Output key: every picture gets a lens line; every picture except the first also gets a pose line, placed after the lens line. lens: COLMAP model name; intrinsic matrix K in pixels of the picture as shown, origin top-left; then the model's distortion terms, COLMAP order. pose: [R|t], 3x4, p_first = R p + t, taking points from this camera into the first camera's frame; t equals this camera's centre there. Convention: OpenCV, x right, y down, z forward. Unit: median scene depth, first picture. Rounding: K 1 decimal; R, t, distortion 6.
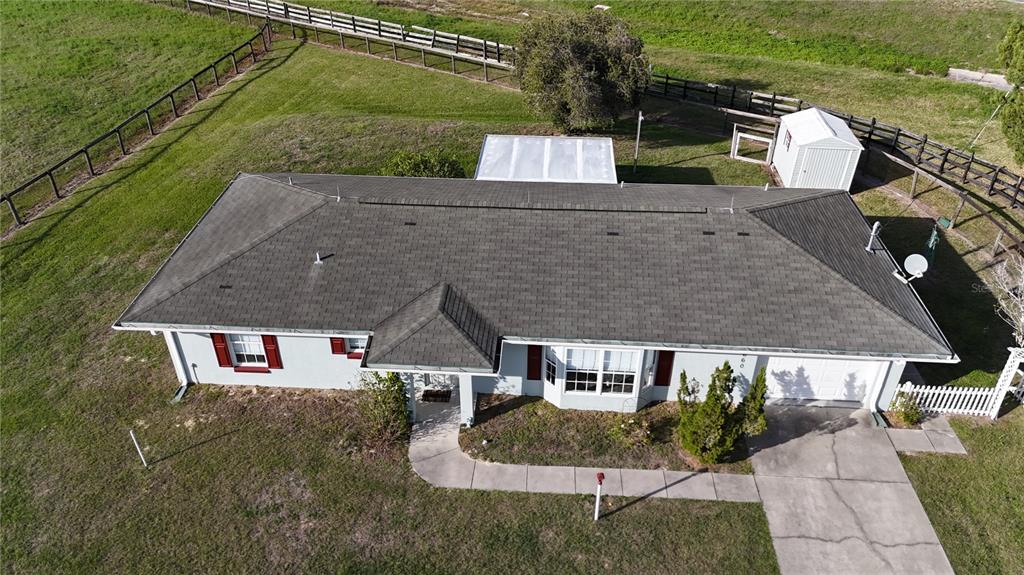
lens RADIAL K [[745.8, 0, 509.2], [0, 745.8, 285.5], [0, 0, 1]] dist [0.052069, -0.034528]
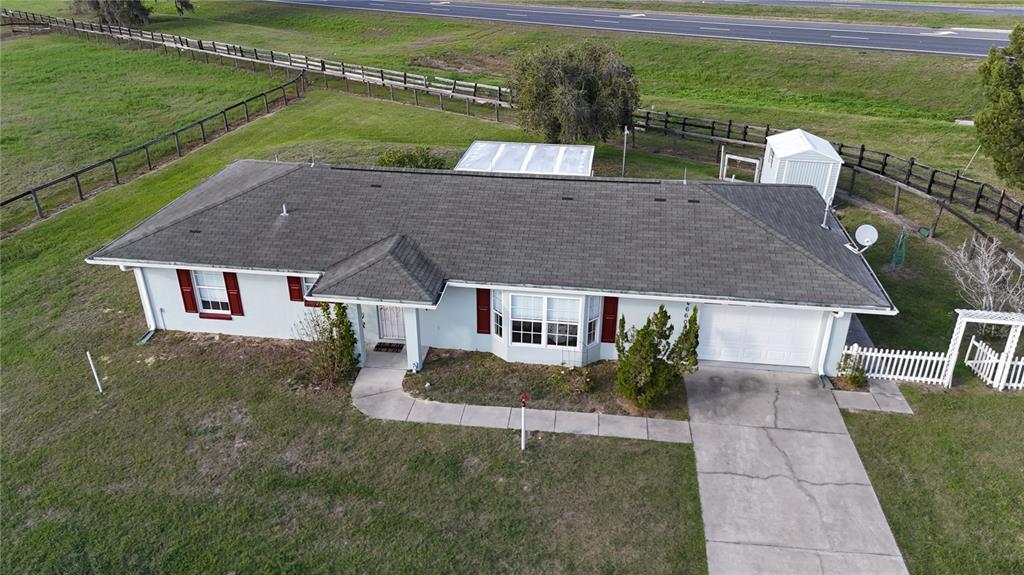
lens RADIAL K [[745.8, 0, 512.8], [0, 745.8, 289.8], [0, 0, 1]] dist [0.052069, -0.034528]
pose [[0.997547, 0.032228, -0.062135, 0.136590], [-0.039772, 0.991450, -0.124280, 0.194805], [0.057599, 0.126446, 0.990300, -0.014810]]
